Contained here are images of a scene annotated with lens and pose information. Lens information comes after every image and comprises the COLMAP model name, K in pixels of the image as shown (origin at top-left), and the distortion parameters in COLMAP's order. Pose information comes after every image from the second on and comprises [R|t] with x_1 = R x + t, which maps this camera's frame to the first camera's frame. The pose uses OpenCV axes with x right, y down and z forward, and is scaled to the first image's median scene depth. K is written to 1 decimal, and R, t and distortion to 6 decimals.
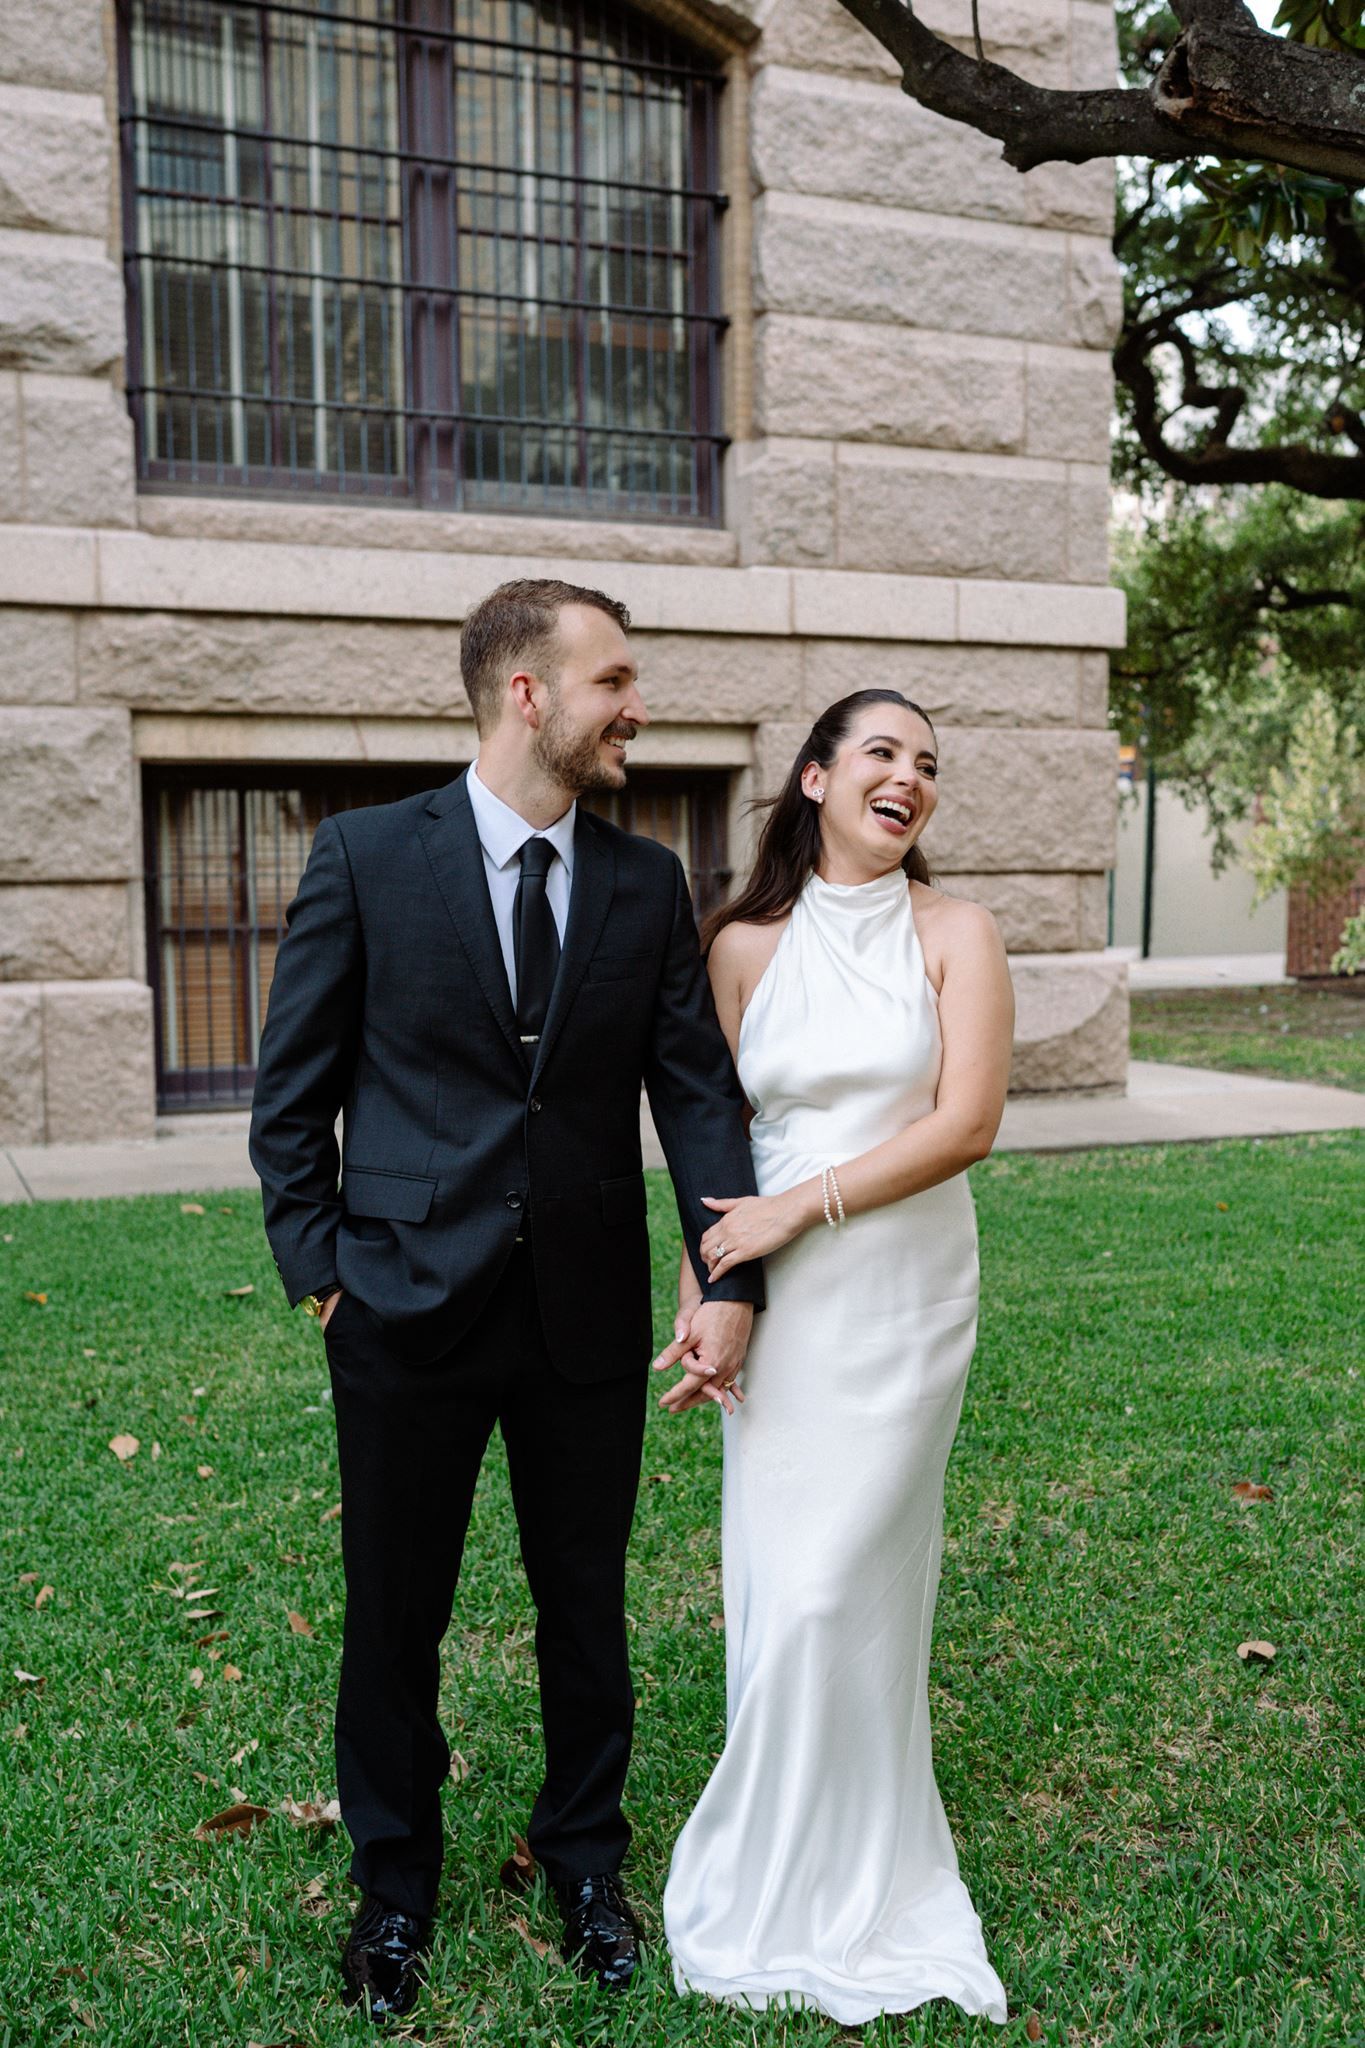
lens RADIAL K [[2185.8, 0, 685.6], [0, 2185.8, 1154.6], [0, 0, 1]] dist [0.003885, -0.003378]
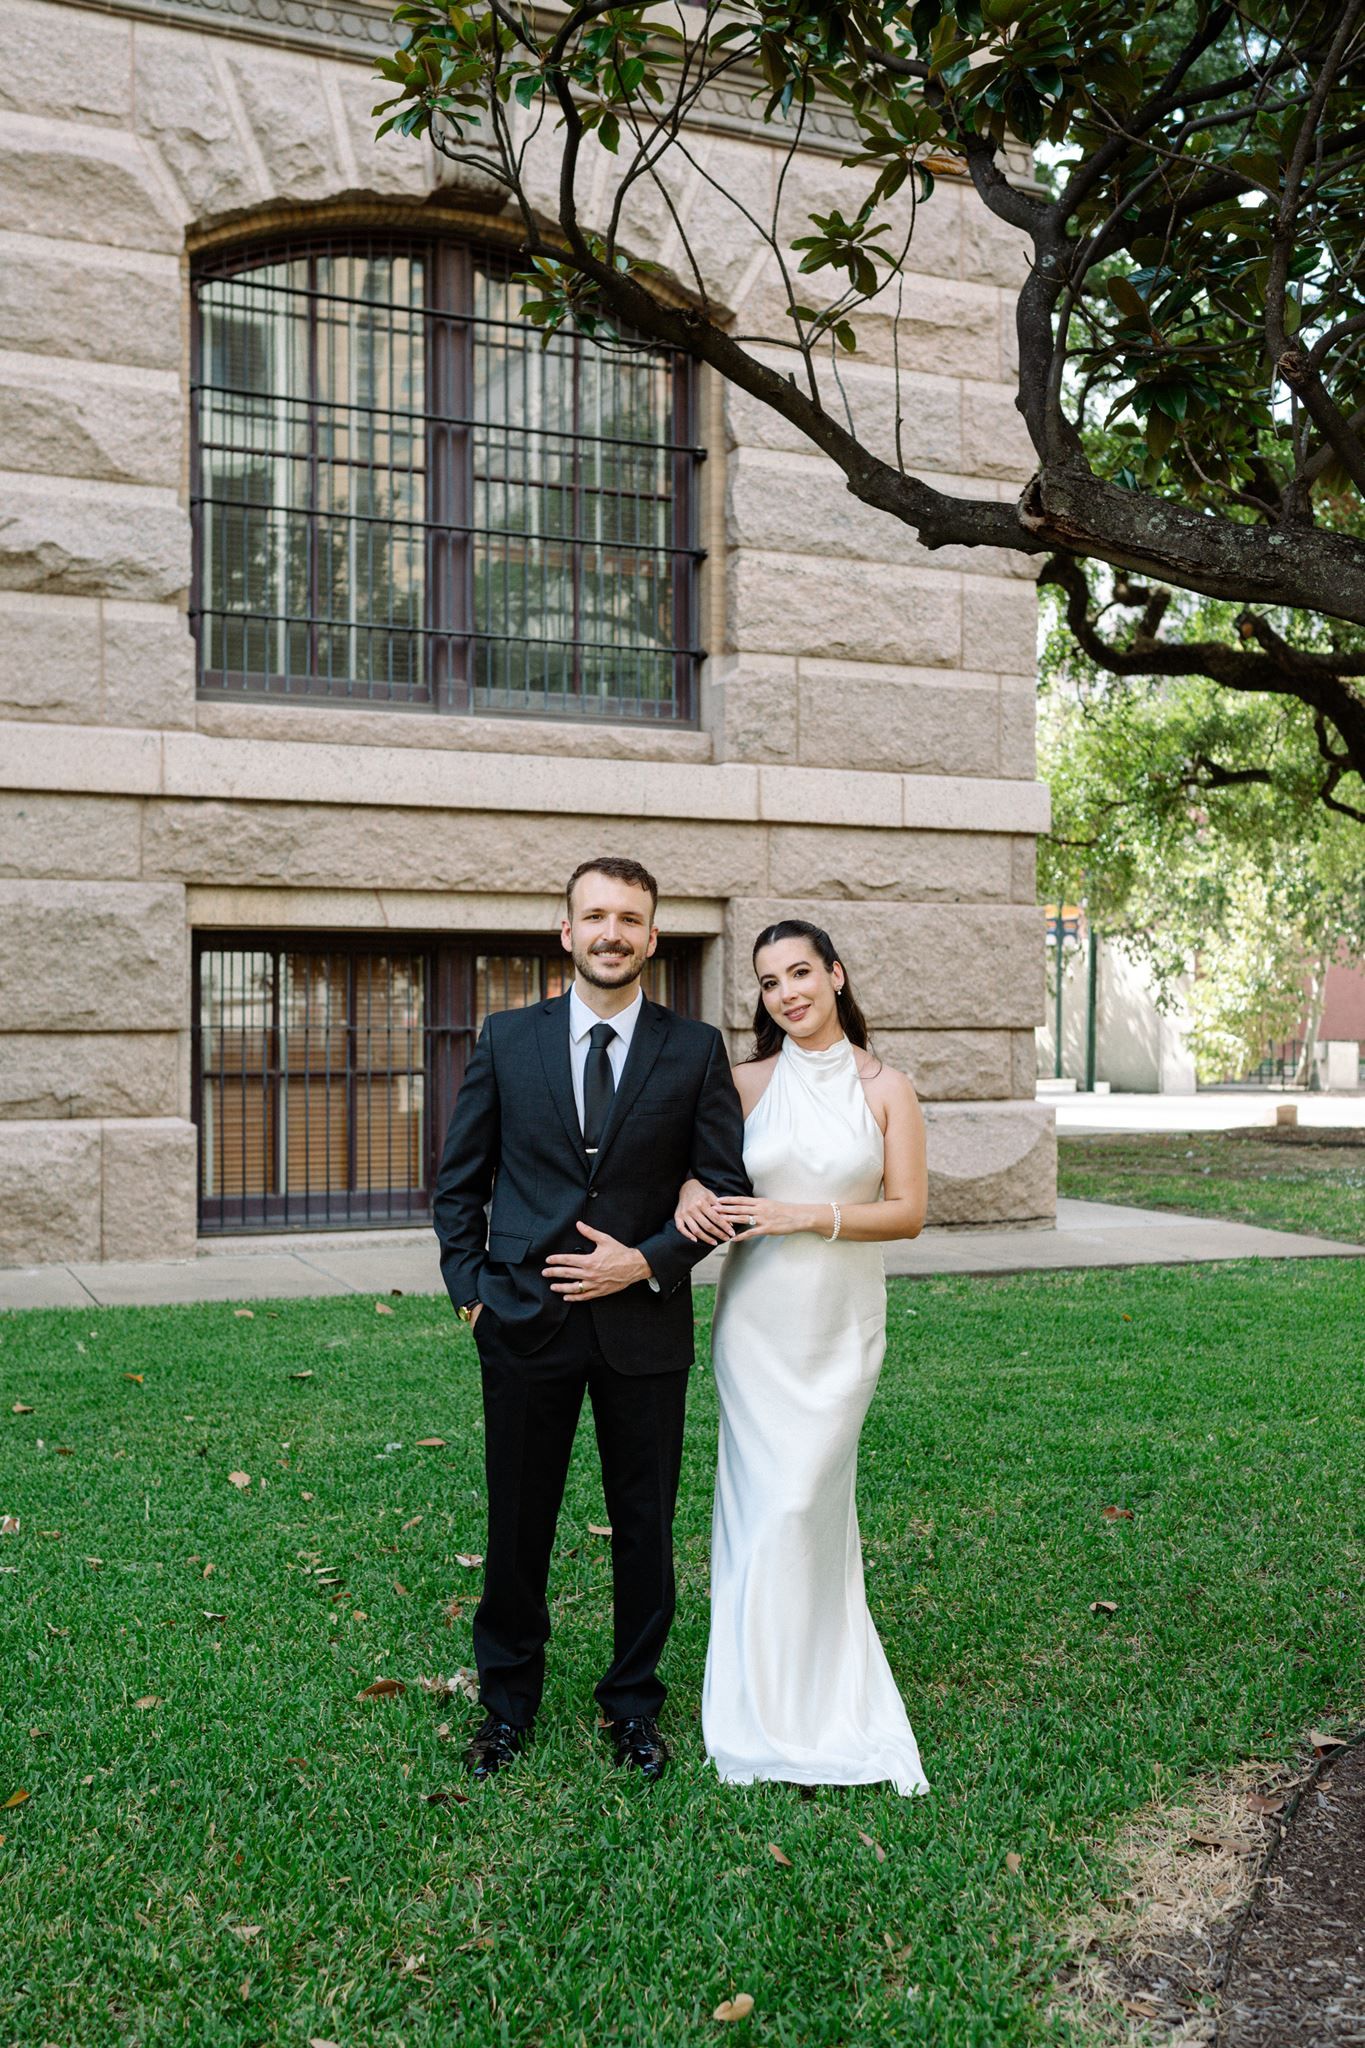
lens RADIAL K [[2185.8, 0, 685.6], [0, 2185.8, 1154.6], [0, 0, 1]] dist [0.003885, -0.003378]
pose [[0.999794, 0.007464, 0.018876, -0.010729], [-0.006196, 0.997779, -0.066323, 0.013275], [-0.019329, 0.066192, 0.997620, -0.139783]]
